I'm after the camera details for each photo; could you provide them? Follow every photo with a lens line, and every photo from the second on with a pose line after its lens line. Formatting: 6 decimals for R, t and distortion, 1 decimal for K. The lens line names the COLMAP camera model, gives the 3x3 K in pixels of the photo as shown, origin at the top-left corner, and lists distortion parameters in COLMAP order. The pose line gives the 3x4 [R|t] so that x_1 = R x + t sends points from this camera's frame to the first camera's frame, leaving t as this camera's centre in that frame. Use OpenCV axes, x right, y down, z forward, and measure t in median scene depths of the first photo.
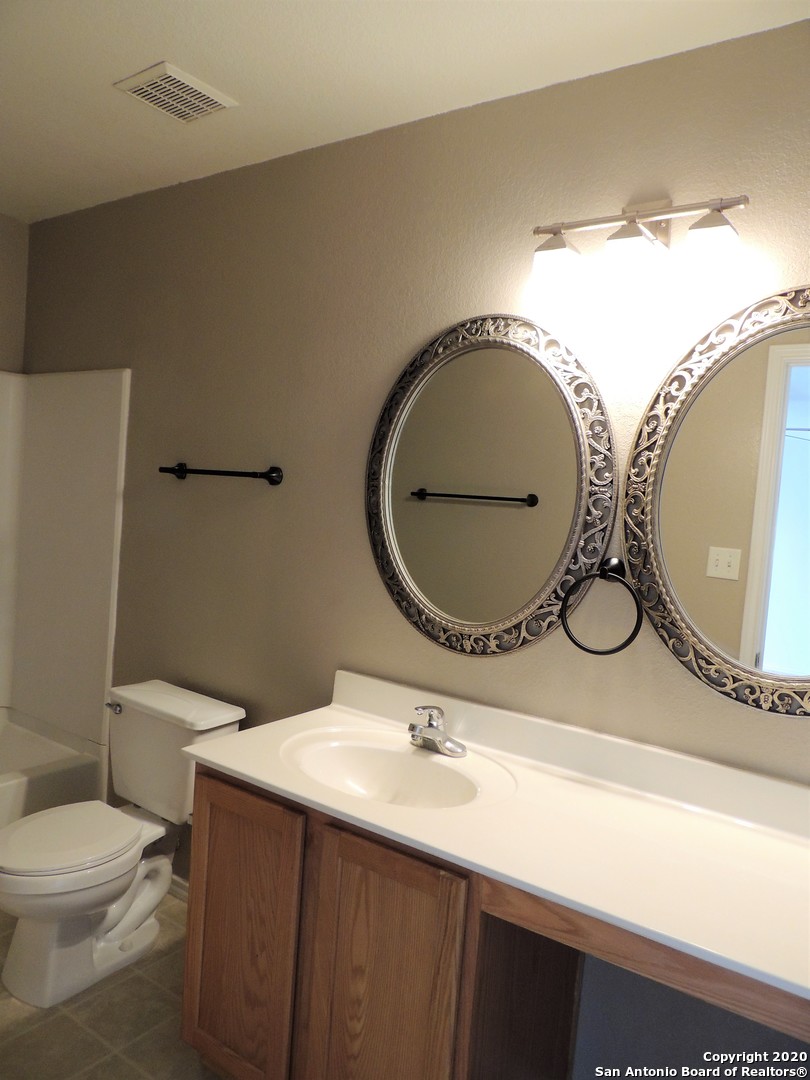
lens RADIAL K [[771.9, 0, 399.6], [0, 771.9, 528.5], [0, 0, 1]] dist [-0.021876, 0.005732]
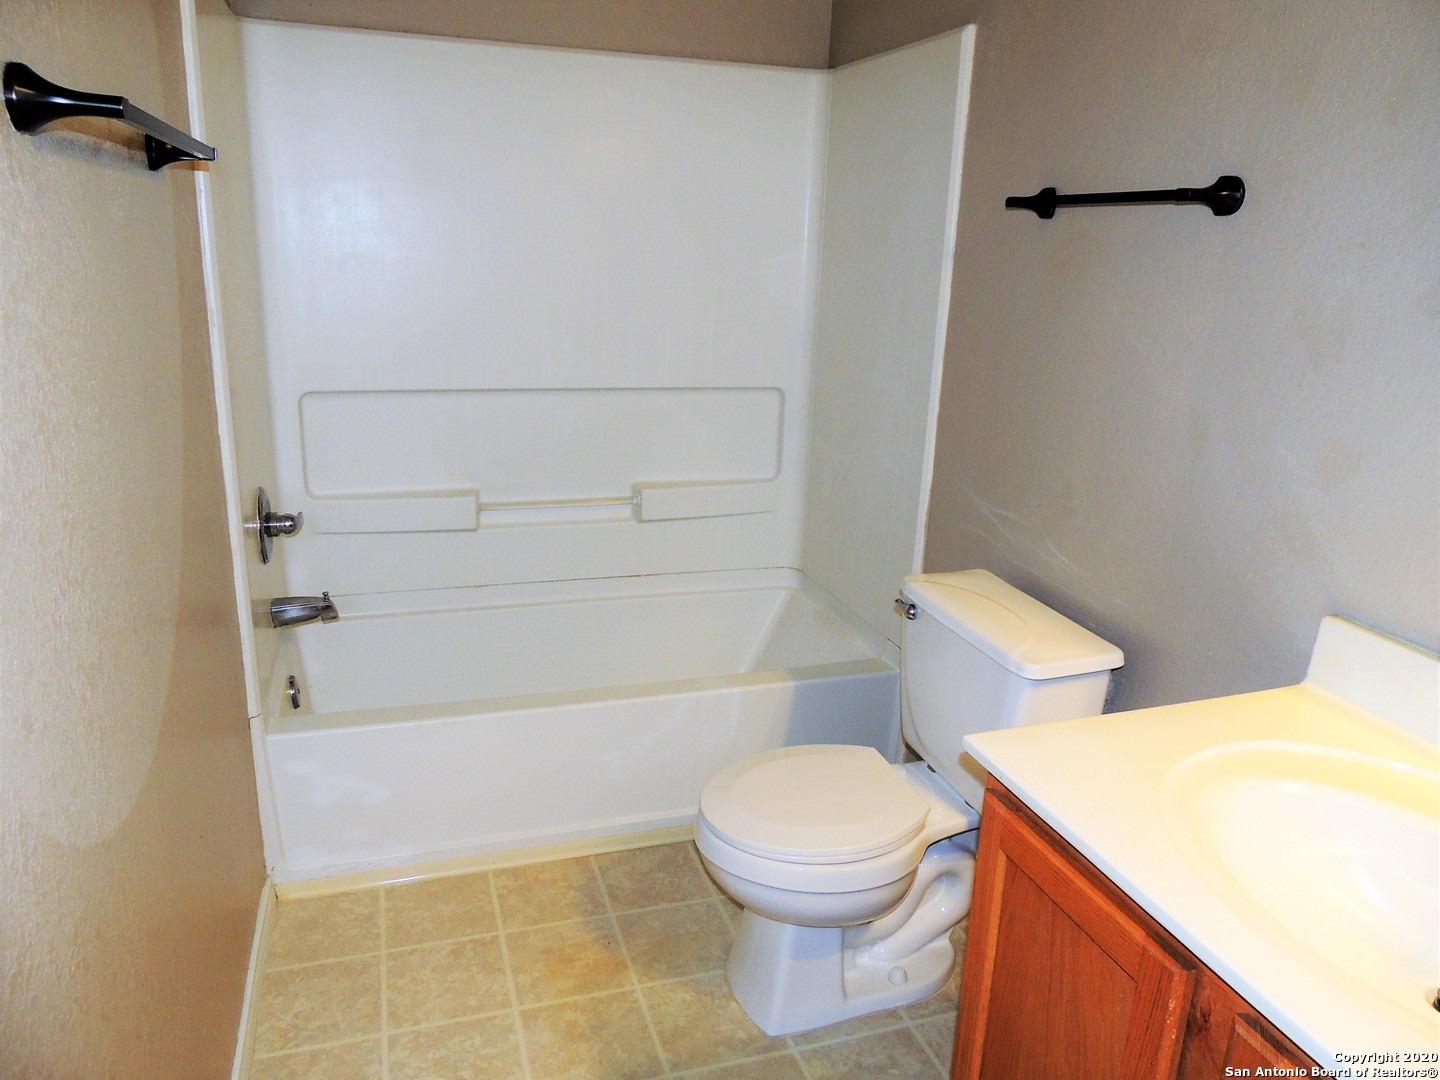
lens RADIAL K [[1029.2, 0, 727.2], [0, 1029.2, 541.4], [0, 0, 1]] dist [-0.021876, 0.005732]
pose [[0.809987, 0.122295, -0.573555, -0.023032], [0.000718, 0.977807, 0.209505, 0.008980], [0.586448, -0.170108, 0.791923, 0.282095]]
